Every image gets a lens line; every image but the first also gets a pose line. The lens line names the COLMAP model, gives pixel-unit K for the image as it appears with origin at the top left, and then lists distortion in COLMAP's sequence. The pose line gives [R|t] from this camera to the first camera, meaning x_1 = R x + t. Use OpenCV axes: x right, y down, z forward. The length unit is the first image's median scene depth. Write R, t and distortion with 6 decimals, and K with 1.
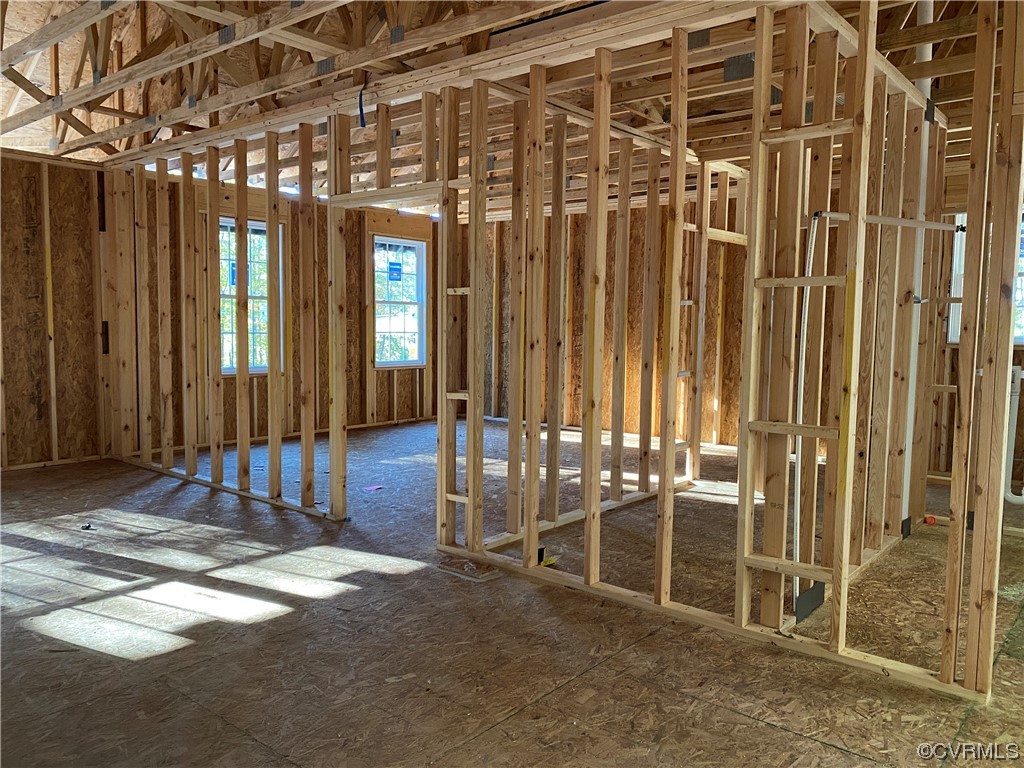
lens RADIAL K [[788.9, 0, 512.0], [0, 788.9, 384.0], [0, 0, 1]] dist [0.084390, -0.105414]
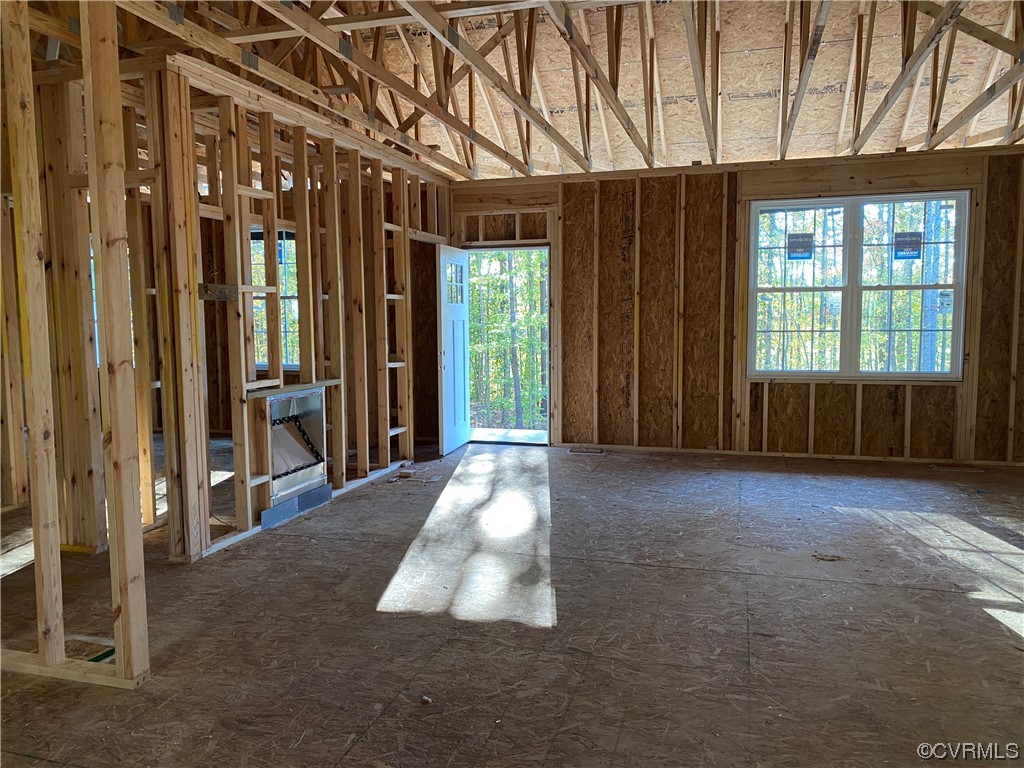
lens RADIAL K [[788.9, 0, 512.0], [0, 788.9, 384.0], [0, 0, 1]] dist [0.084390, -0.105414]
pose [[0.371967, 0.081916, -0.924624, 0.462511], [-0.065791, 0.995920, 0.061765, -0.043889], [0.925911, 0.037857, 0.375839, 0.496975]]
